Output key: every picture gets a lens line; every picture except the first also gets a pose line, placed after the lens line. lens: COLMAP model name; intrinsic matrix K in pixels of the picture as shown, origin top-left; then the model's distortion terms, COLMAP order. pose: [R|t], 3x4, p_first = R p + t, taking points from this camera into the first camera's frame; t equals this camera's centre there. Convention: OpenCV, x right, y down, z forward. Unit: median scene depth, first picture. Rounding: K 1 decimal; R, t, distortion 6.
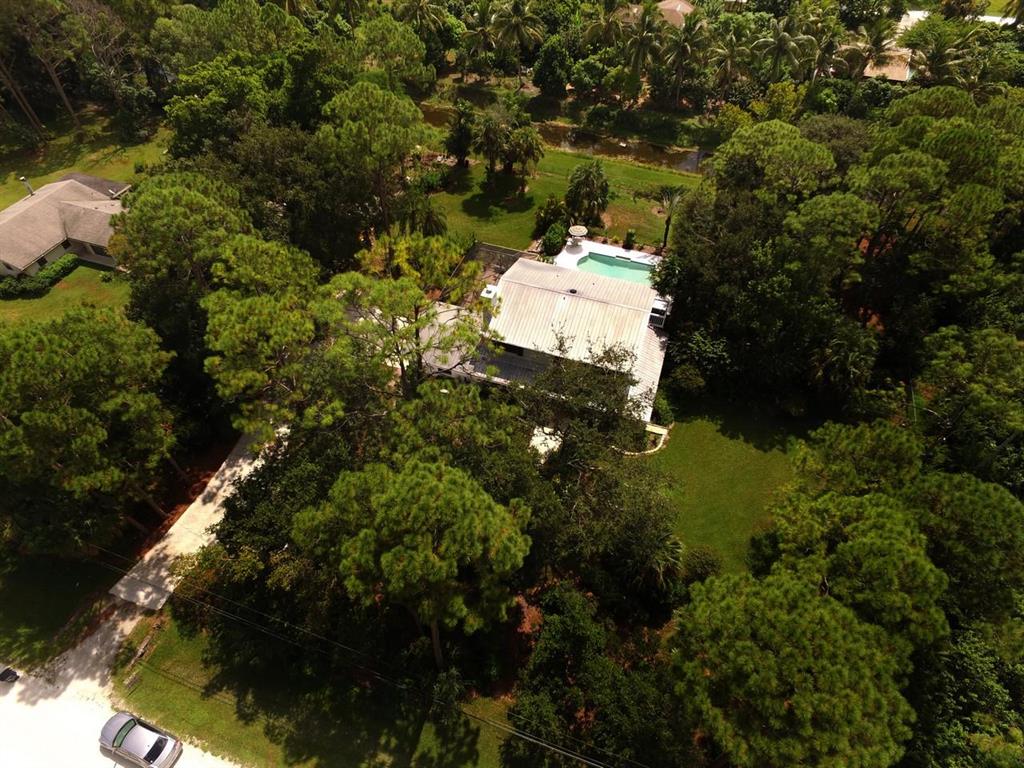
lens RADIAL K [[597.4, 0, 512.4], [0, 597.4, 380.7], [0, 0, 1]] dist [-0.003172, 0.023207]
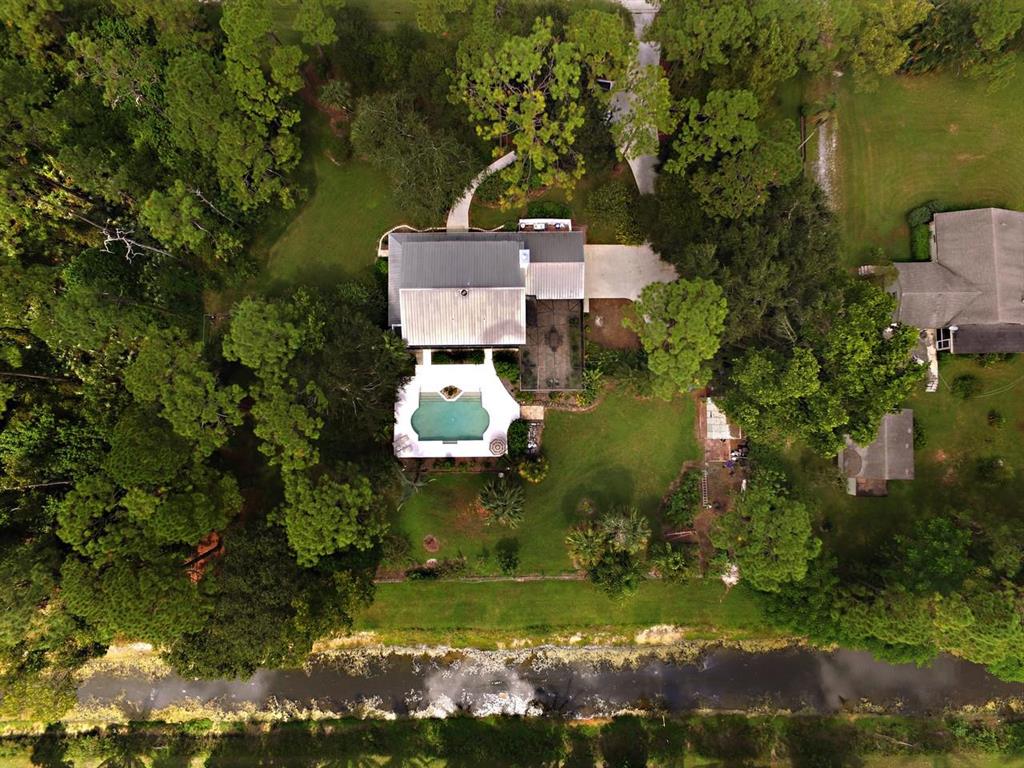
lens RADIAL K [[597.4, 0, 512.4], [0, 597.4, 380.7], [0, 0, 1]] dist [-0.003172, 0.023207]
pose [[-0.943473, 0.328356, -0.045178, 0.124707], [-0.262683, -0.657628, 0.706061, -1.181910], [0.202129, 0.678017, 0.706708, 0.280656]]
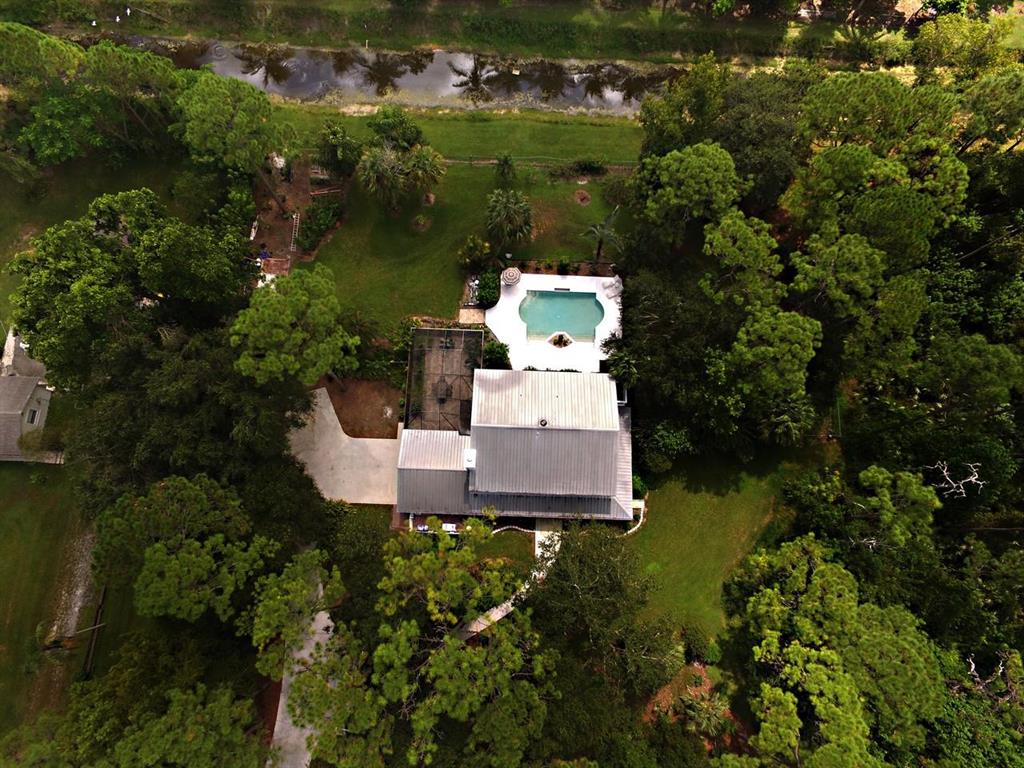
lens RADIAL K [[592.0, 0, 512.0], [0, 592.0, 384.0], [0, 0, 1]] dist [-0.004071, 0.020094]
pose [[0.957134, -0.279961, 0.074274, -0.008238], [0.213476, 0.855157, 0.472371, -0.718063], [-0.195762, -0.436266, 0.878265, 0.139715]]
